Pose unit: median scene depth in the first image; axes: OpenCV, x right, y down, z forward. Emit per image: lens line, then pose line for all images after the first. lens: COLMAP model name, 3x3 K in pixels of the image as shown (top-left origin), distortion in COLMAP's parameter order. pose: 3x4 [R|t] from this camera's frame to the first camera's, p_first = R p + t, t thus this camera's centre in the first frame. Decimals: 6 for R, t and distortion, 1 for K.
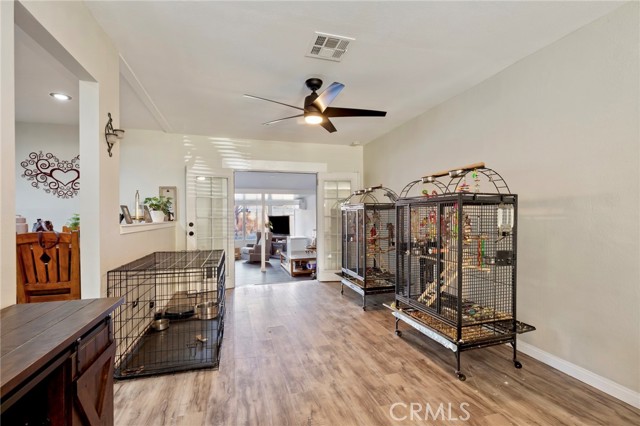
lens RADIAL K [[294.1, 0, 320.0], [0, 294.1, 216.6], [0, 0, 1]] dist [0.002997, 0.000428]
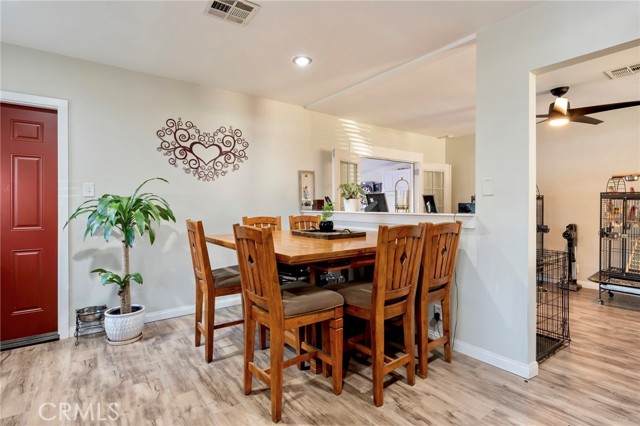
lens RADIAL K [[318.0, 0, 320.3], [0, 318.0, 205.0], [0, 0, 1]] dist [-0.000148, -0.000075]
pose [[0.938561, 0.006527, 0.345051, -0.881528], [-0.006673, 0.999977, -0.000767, 0.000271], [-0.345048, -0.001583, 0.938584, 0.107723]]
